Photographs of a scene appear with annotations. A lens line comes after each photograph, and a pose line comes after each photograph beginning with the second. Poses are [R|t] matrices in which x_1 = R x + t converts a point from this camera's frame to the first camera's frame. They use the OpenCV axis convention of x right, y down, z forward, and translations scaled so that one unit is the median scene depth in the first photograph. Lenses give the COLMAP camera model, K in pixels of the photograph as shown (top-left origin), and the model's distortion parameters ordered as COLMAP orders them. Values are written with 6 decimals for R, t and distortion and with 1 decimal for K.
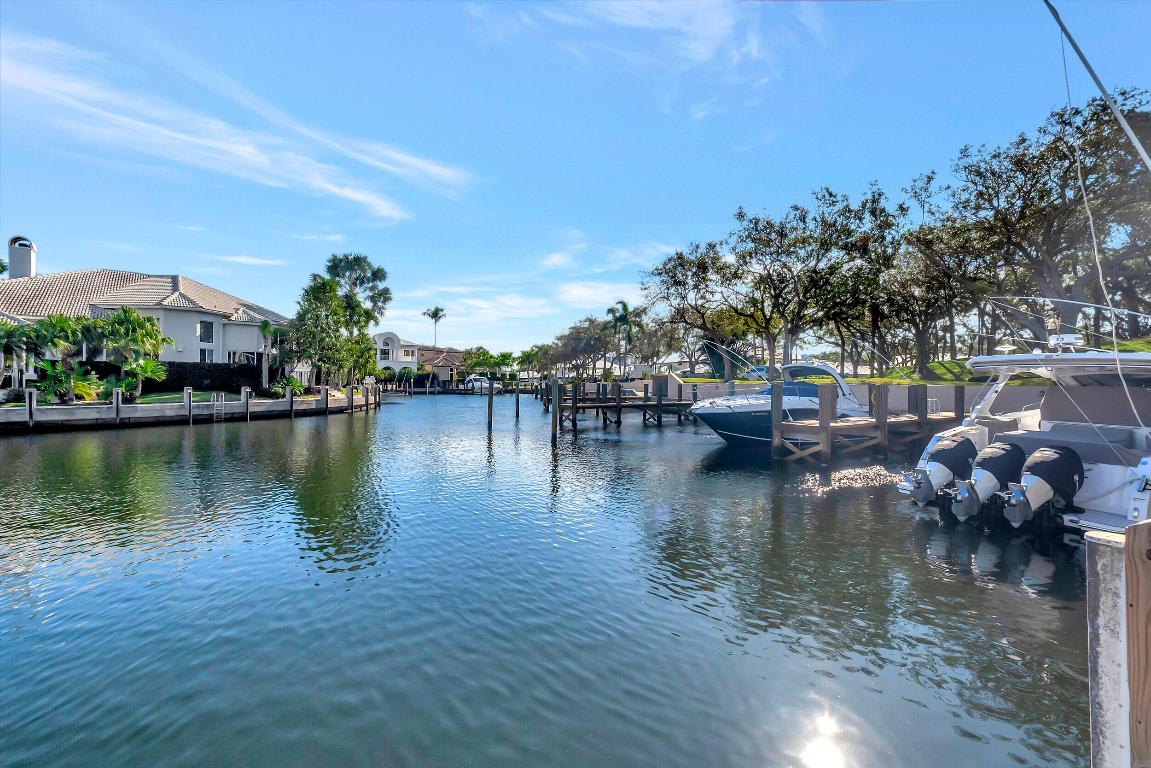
lens RADIAL K [[510.4, 0, 575.8], [0, 510.4, 384.6], [0, 0, 1]] dist [-0.000063, -0.001127]
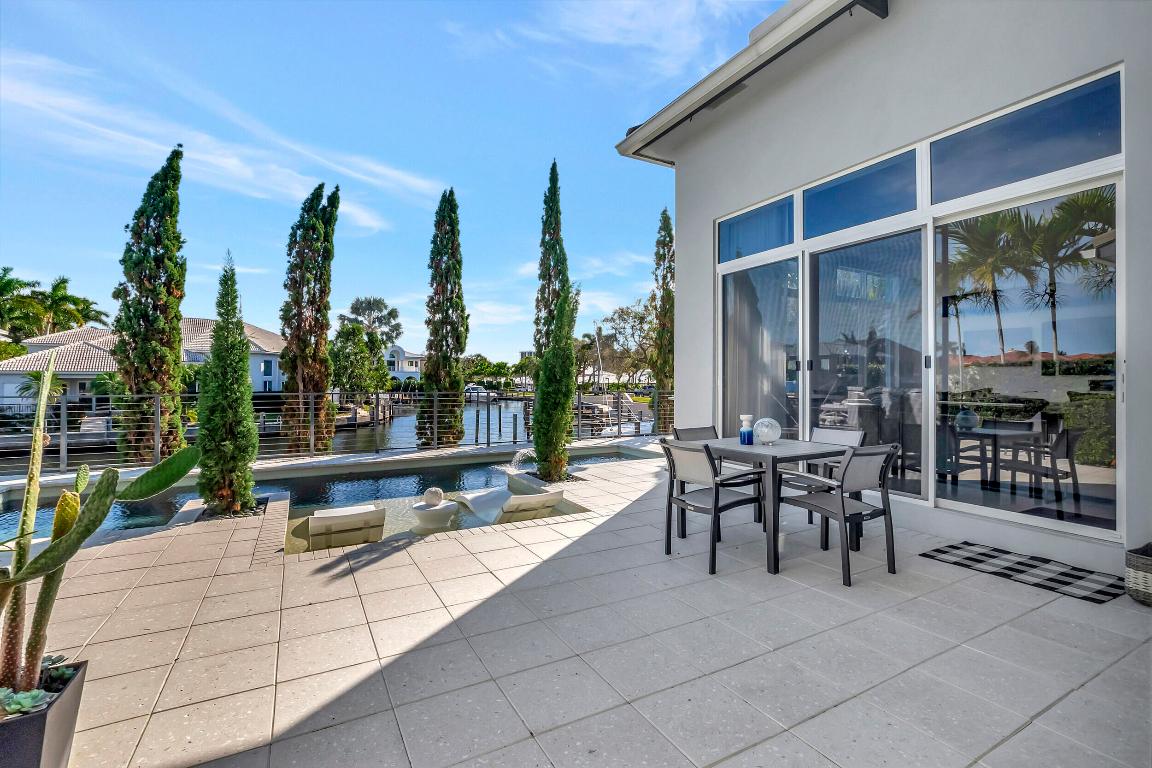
lens RADIAL K [[510.9, 0, 569.8], [0, 510.9, 383.2], [0, 0, 1]] dist [-0.000063, -0.001127]
pose [[0.999928, 0.000947, -0.011930, 0.078243], [-0.000977, 0.999996, -0.002498, -0.058306], [0.011927, 0.002509, 0.999926, -0.311319]]
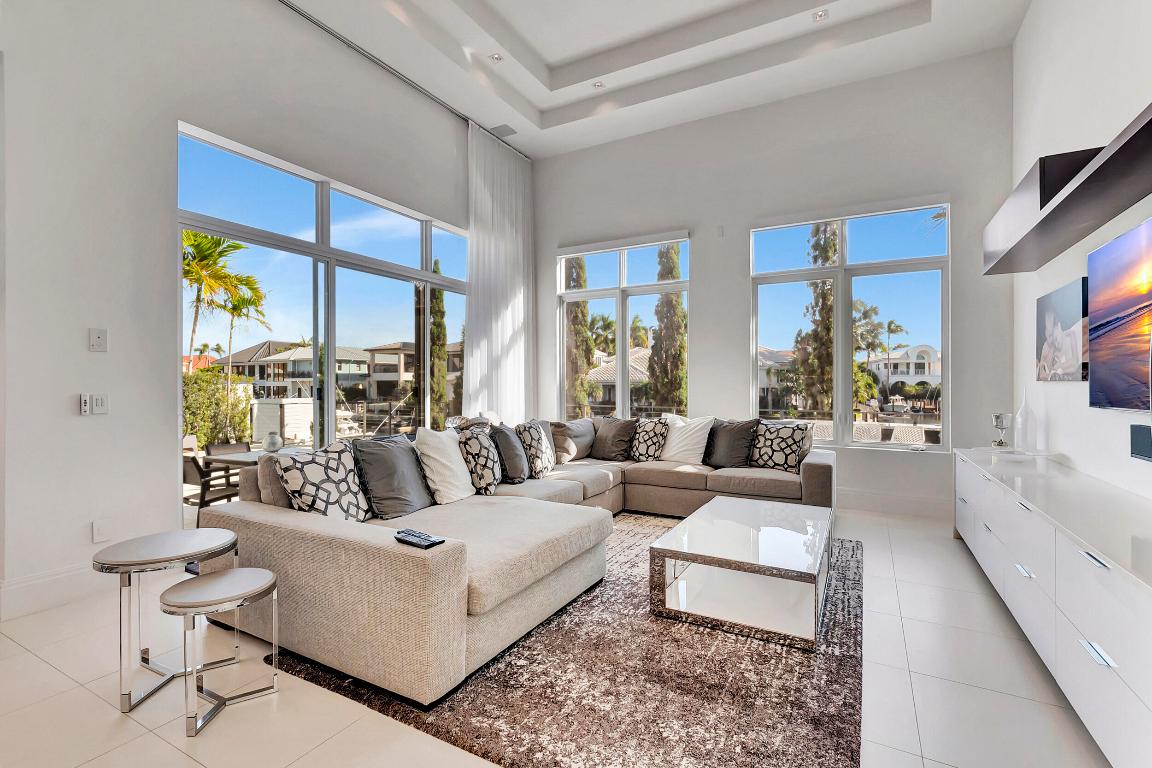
lens RADIAL K [[510.9, 0, 575.0], [0, 510.9, 379.2], [0, 0, 1]] dist [-0.000063, -0.001127]
pose [[0.535032, -0.006966, -0.844803, 0.293456], [-0.007552, 0.999887, -0.013027, -0.066501], [0.844798, 0.013350, 0.534919, -0.209340]]
